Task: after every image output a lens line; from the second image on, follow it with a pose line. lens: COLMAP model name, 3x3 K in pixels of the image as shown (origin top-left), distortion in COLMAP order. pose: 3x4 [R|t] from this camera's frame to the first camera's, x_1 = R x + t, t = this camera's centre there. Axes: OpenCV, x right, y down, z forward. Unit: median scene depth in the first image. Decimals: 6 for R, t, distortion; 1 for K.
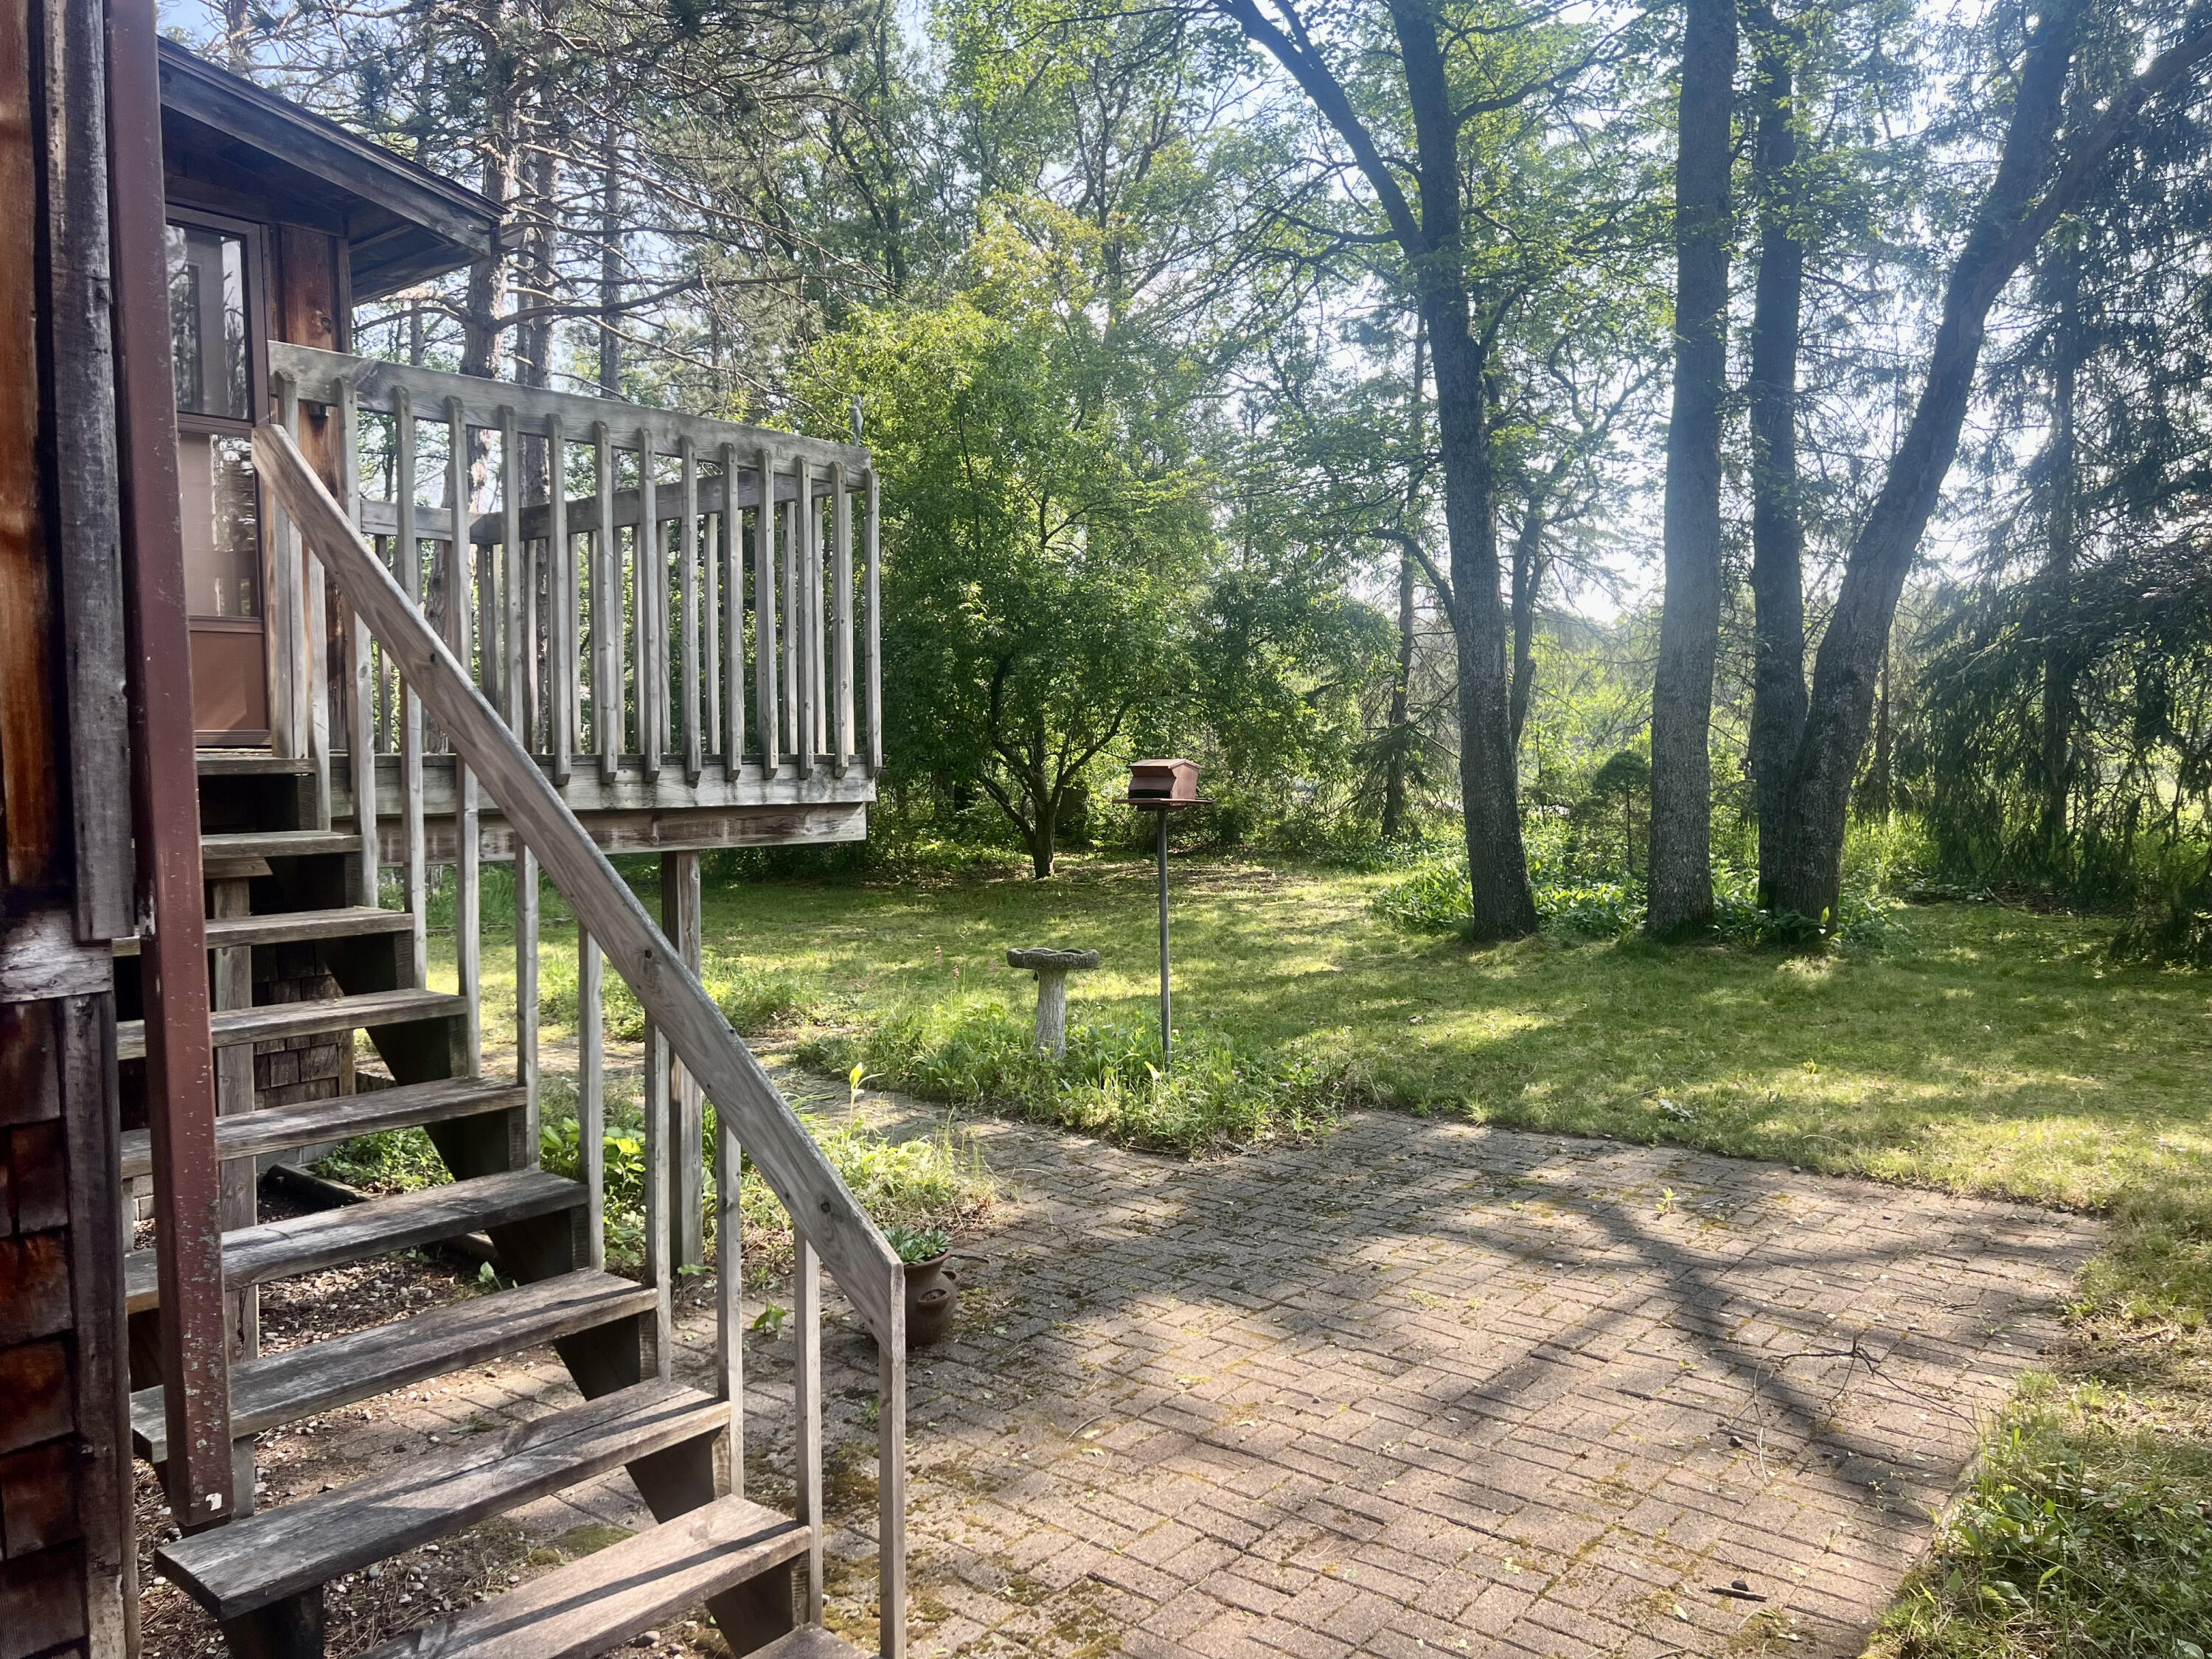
lens RADIAL K [[1645.4, 0, 1106.0], [0, 1645.4, 829.5], [0, 0, 1]] dist [0.091076, -0.139159]
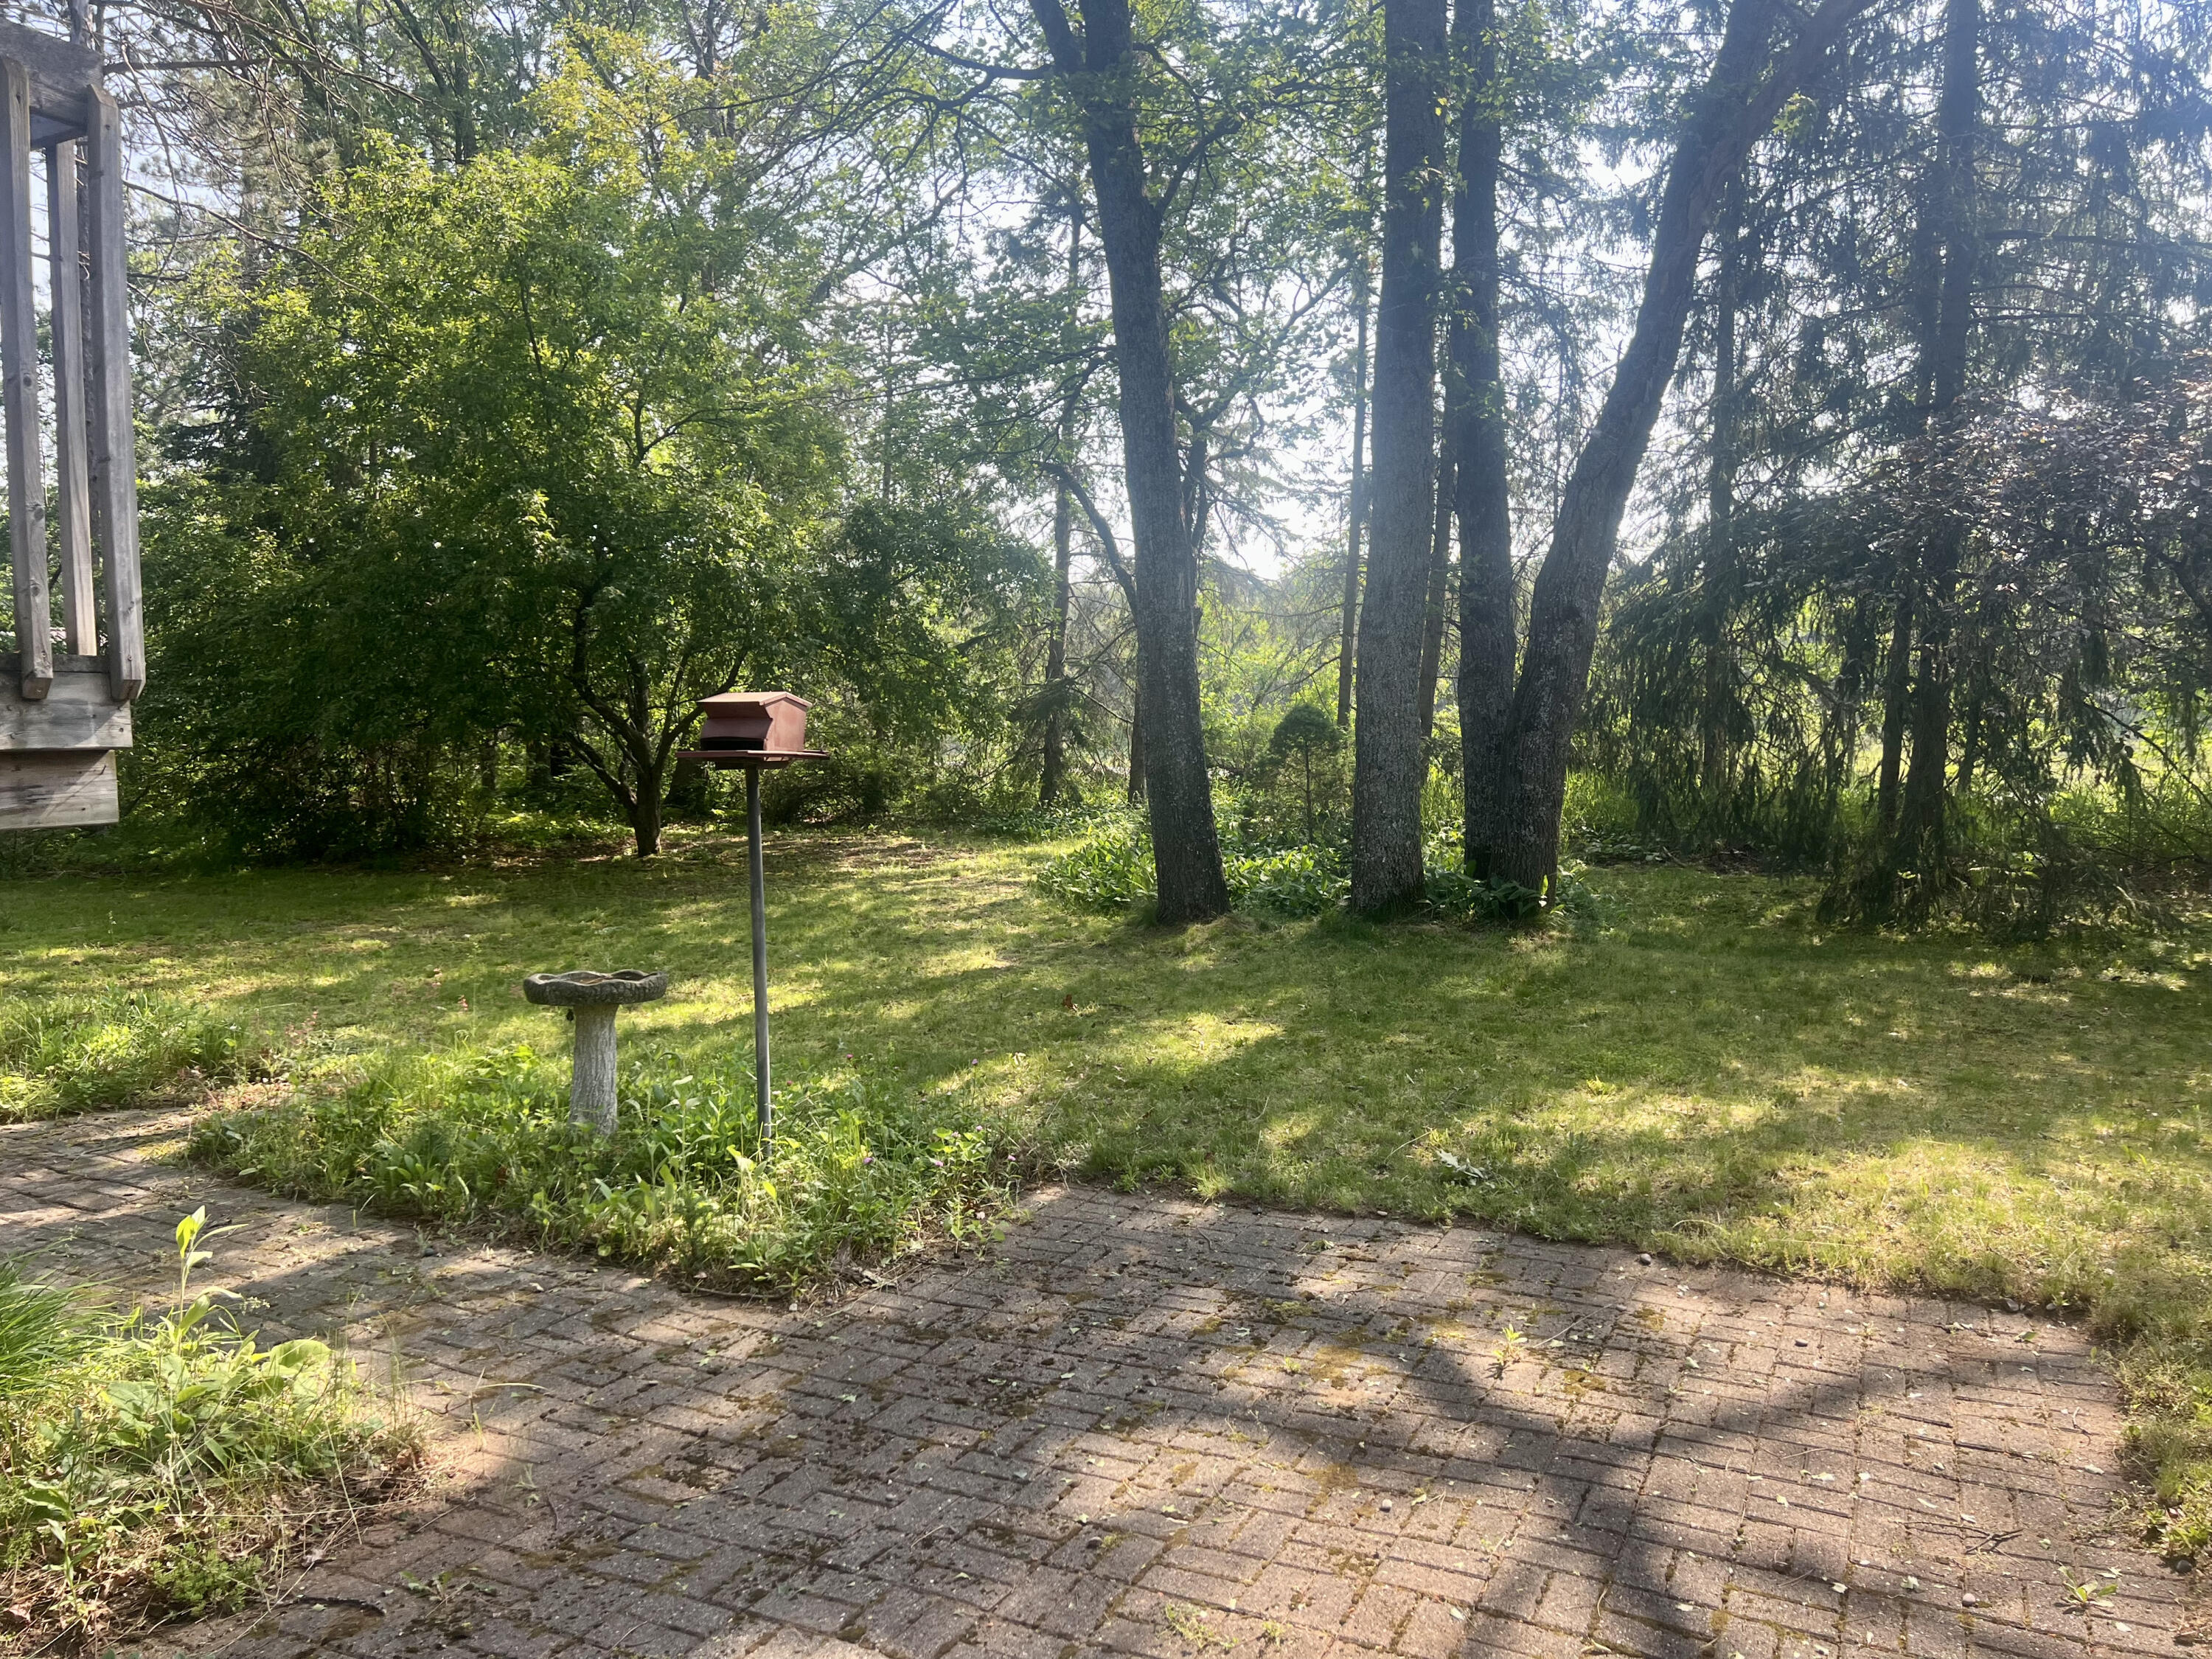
lens RADIAL K [[1645.4, 0, 1106.0], [0, 1645.4, 829.5], [0, 0, 1]] dist [0.091076, -0.139159]
pose [[0.977748, -0.015291, 0.209225, 0.019460], [0.010954, 0.999701, 0.021872, 0.000146], [-0.209497, -0.019093, 0.977623, 0.175447]]
